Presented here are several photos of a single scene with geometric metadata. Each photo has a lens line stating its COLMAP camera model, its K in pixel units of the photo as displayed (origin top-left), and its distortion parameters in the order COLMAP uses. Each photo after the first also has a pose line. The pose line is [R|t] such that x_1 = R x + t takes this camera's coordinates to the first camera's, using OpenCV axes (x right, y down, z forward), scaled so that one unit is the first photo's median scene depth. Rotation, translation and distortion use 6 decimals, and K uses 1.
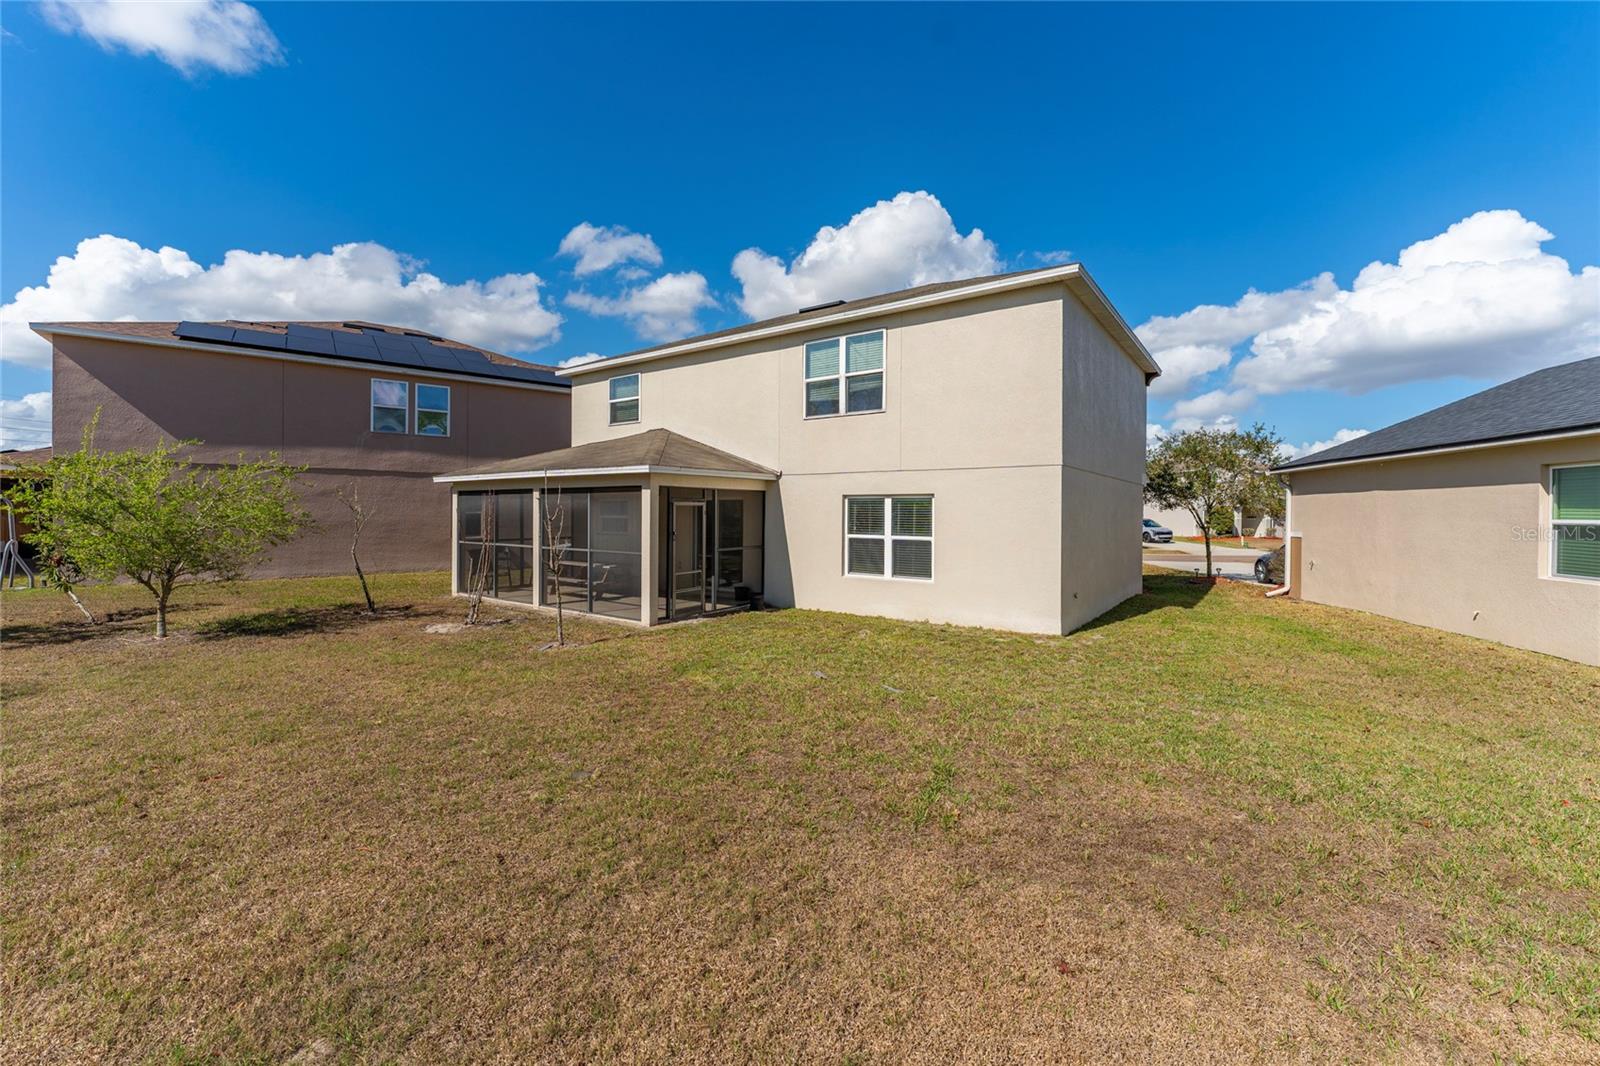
lens RADIAL K [[645.5, 0, 799.4], [0, 645.5, 509.7], [0, 0, 1]] dist [-0.000793, -0.000106]
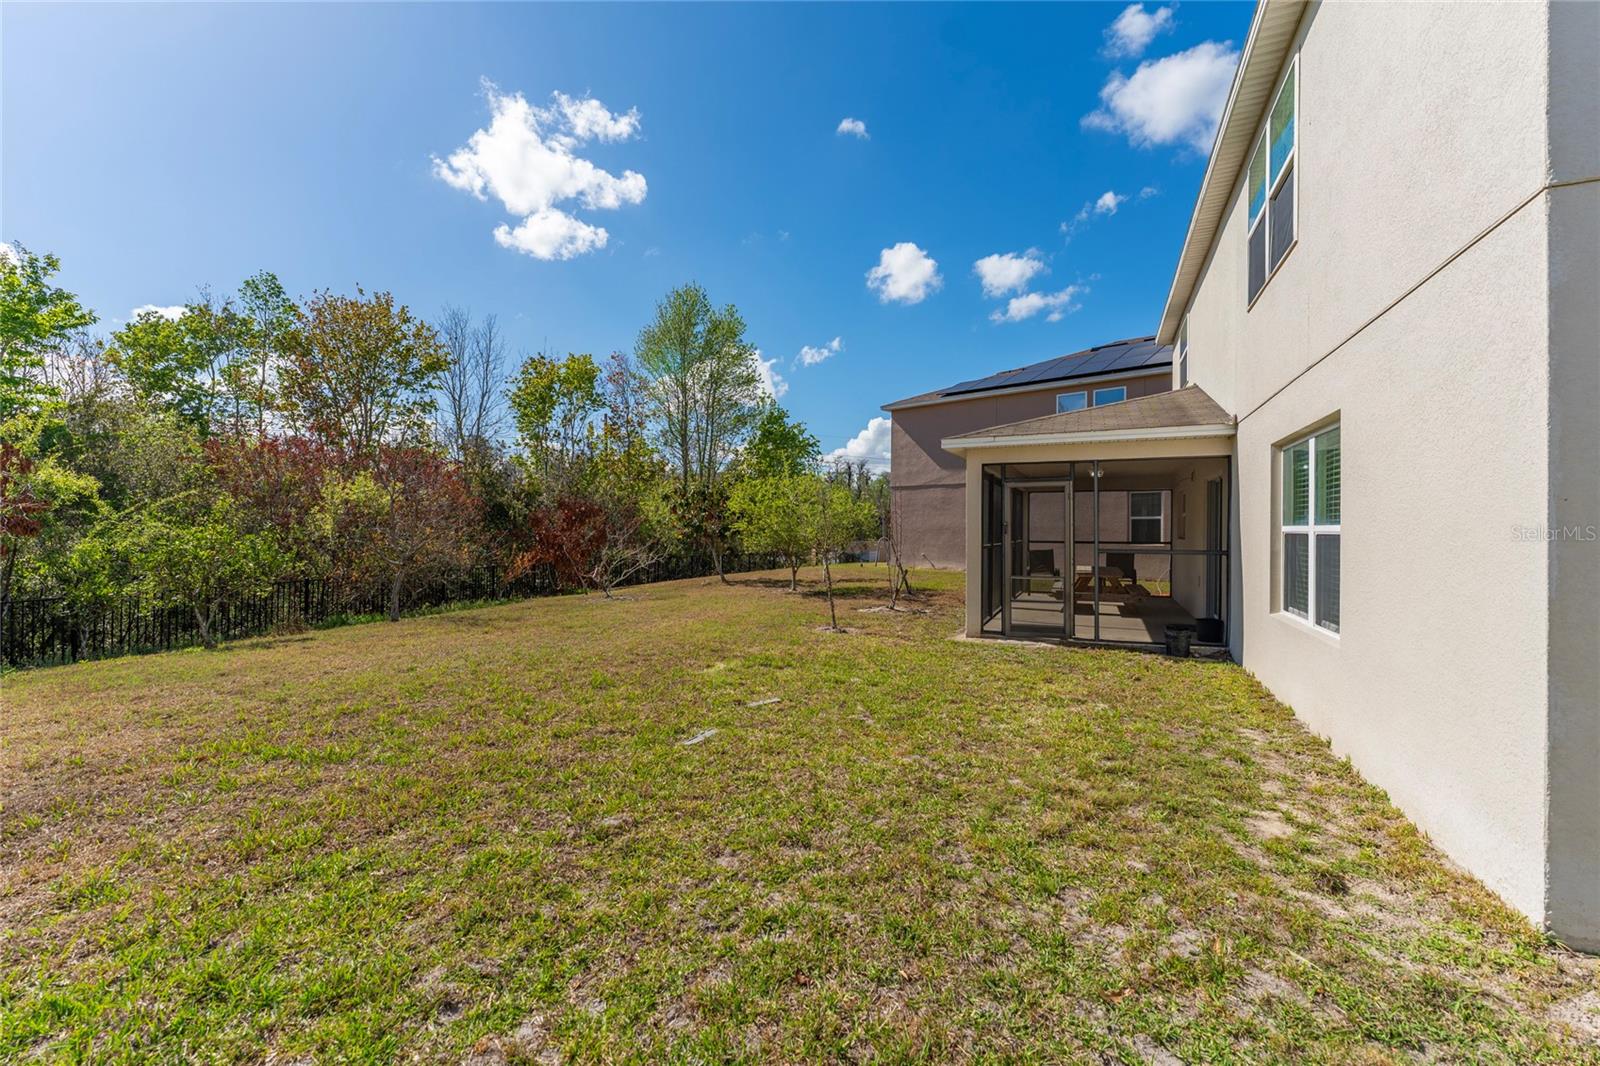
lens RADIAL K [[645.5, 0, 799.4], [0, 645.5, 509.7], [0, 0, 1]] dist [-0.000793, -0.000106]
pose [[0.211134, -0.032719, -0.976909, 0.459816], [-0.011190, 0.999293, -0.035887, 0.047401], [0.977393, 0.018508, 0.210619, 0.555723]]
